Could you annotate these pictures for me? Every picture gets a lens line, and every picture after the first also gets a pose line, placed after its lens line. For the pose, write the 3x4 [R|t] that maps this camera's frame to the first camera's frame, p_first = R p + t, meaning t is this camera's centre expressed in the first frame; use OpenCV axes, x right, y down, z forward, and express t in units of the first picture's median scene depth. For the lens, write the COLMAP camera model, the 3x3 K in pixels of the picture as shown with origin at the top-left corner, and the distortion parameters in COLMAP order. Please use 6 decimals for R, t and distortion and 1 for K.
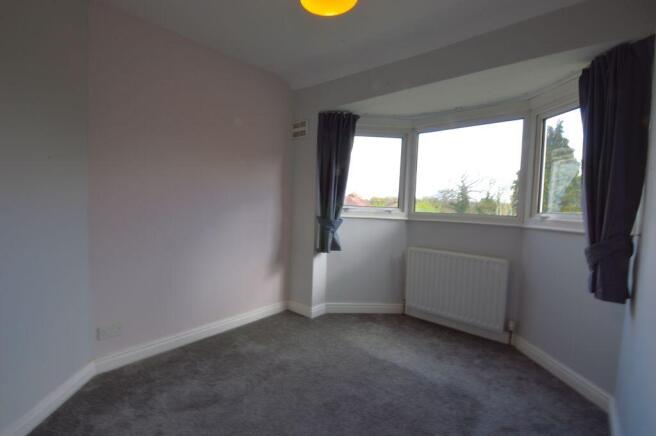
lens RADIAL K [[296.4, 0, 328.0], [0, 296.4, 218.0], [0, 0, 1]] dist [-0.002412, -0.013402]
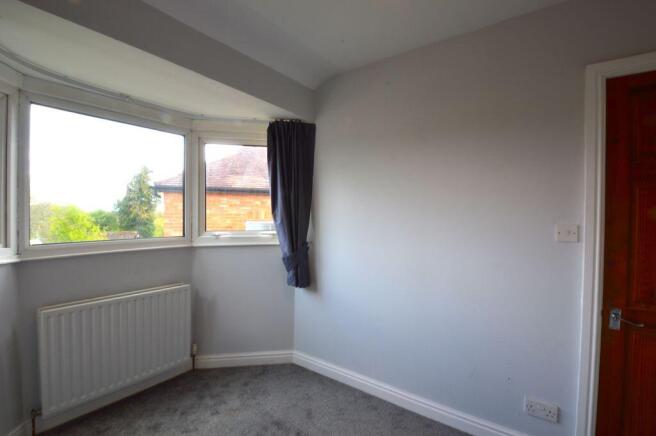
lens RADIAL K [[296.4, 0, 328.0], [0, 296.4, 218.0], [0, 0, 1]] dist [-0.002412, -0.013402]
pose [[-0.092800, -0.046012, 0.994621, -0.373257], [0.035082, 0.998160, 0.049449, -0.099860], [-0.995067, 0.039482, -0.091015, 0.643752]]
